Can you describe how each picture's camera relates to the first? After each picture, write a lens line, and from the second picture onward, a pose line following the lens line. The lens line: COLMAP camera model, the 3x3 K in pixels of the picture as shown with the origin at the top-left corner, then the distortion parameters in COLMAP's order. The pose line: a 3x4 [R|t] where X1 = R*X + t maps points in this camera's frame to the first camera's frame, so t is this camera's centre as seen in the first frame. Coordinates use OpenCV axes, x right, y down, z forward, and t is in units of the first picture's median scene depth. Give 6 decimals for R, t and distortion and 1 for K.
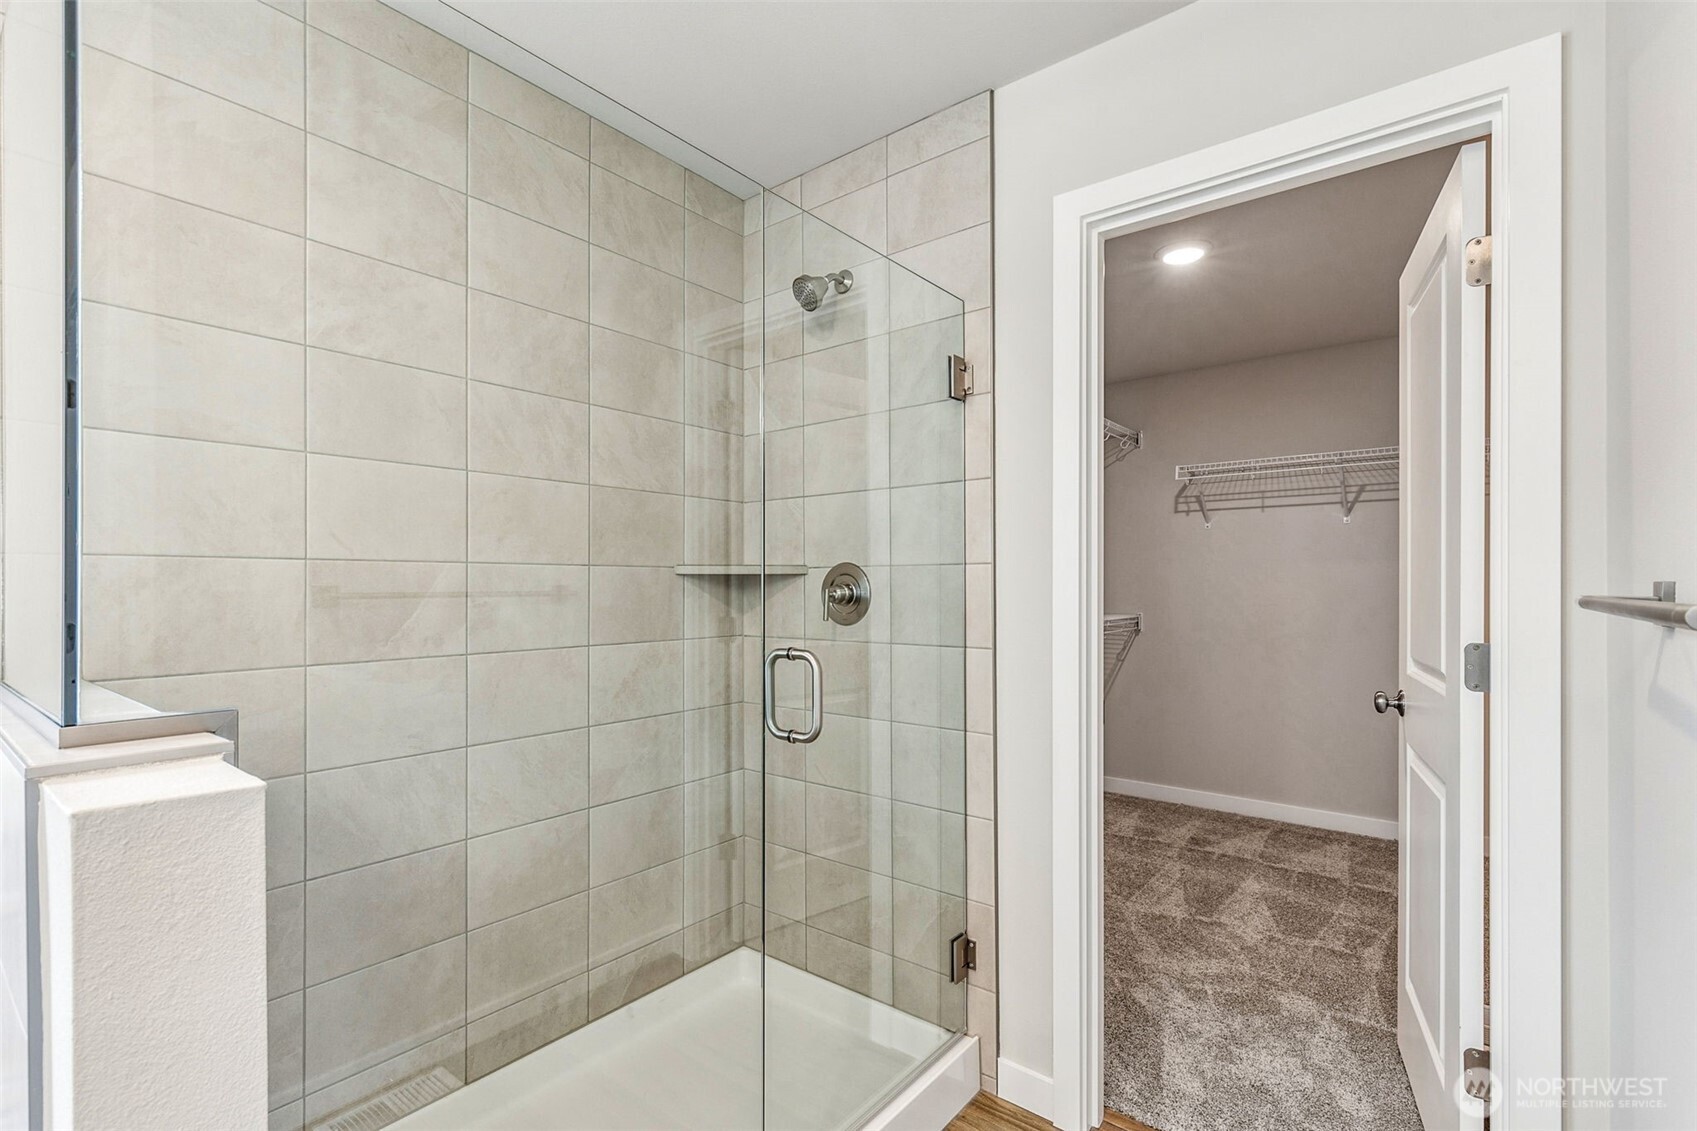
lens RADIAL K [[780.3, 0, 848.8], [0, 780.3, 580.6], [0, 0, 1]] dist [0.003879, -0.000019]
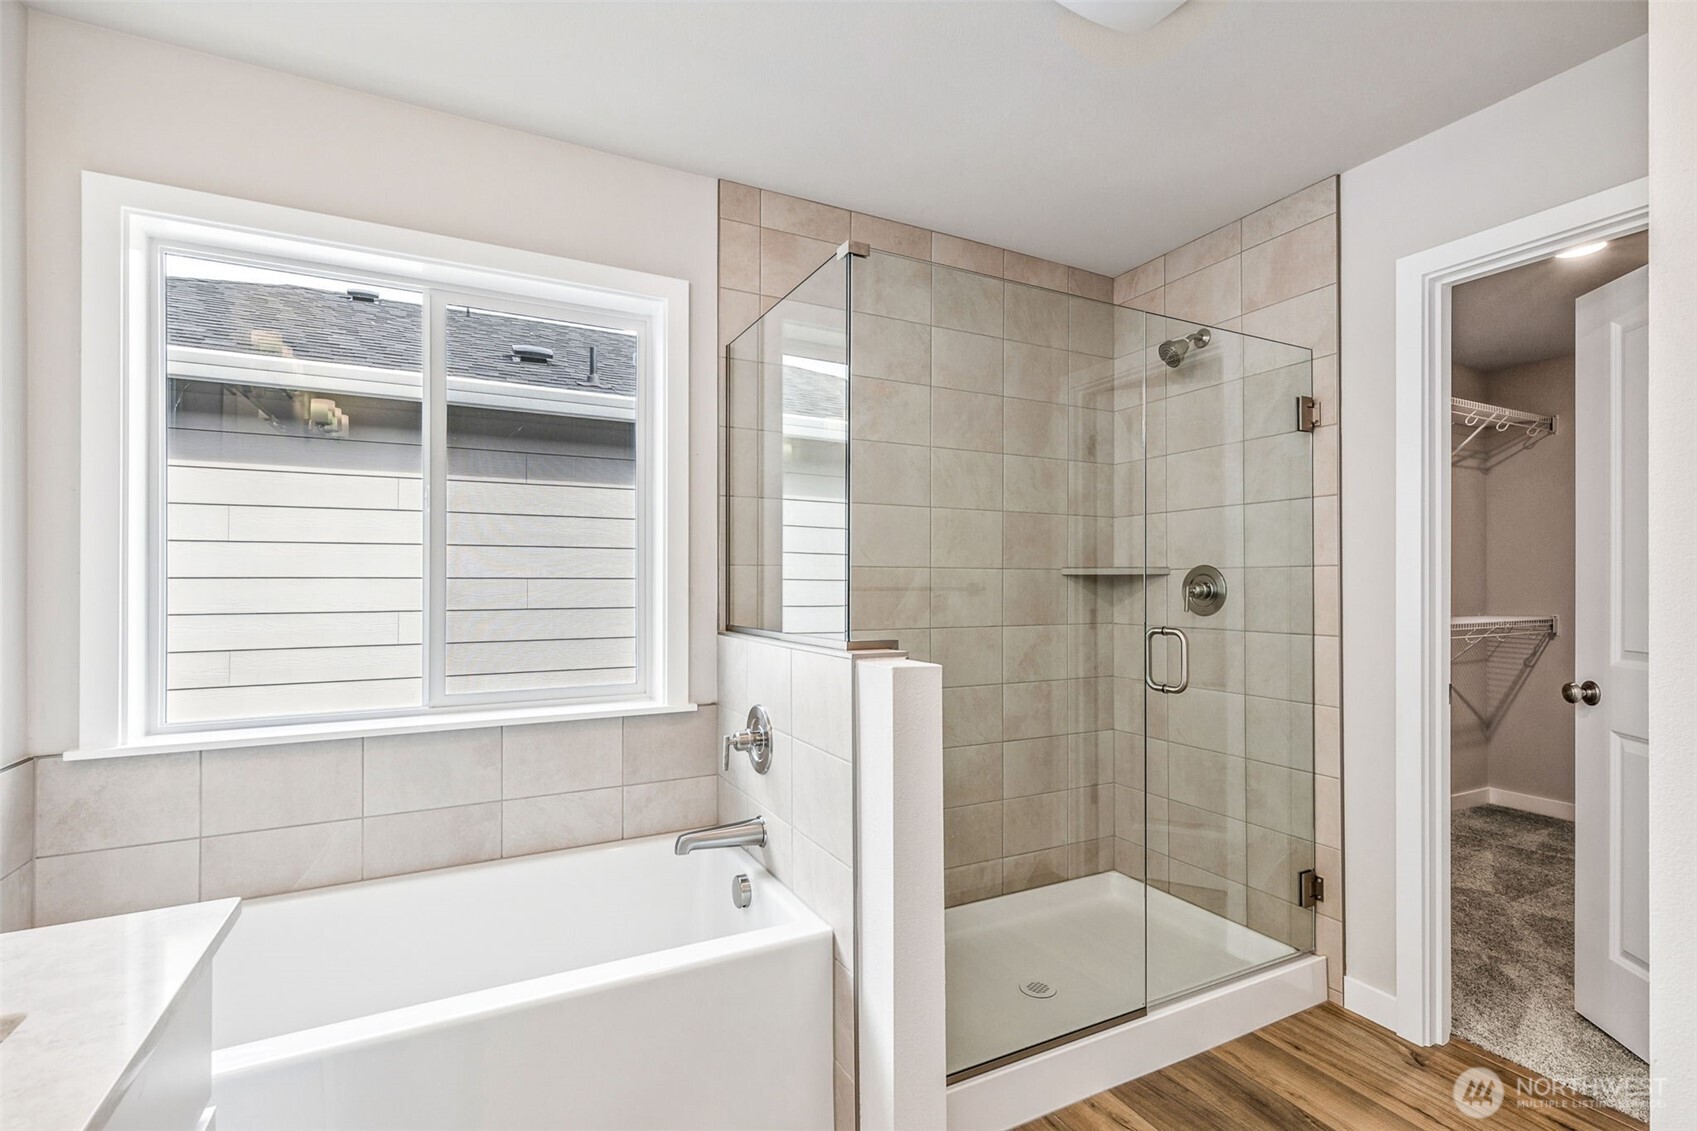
lens RADIAL K [[780.3, 0, 848.8], [0, 780.3, 580.6], [0, 0, 1]] dist [0.003879, -0.000019]
pose [[0.912488, 0.000245, -0.409103, -0.012062], [0.000271, 0.999999, 0.001203, -0.000062], [0.409103, -0.001208, 0.912488, -0.384340]]
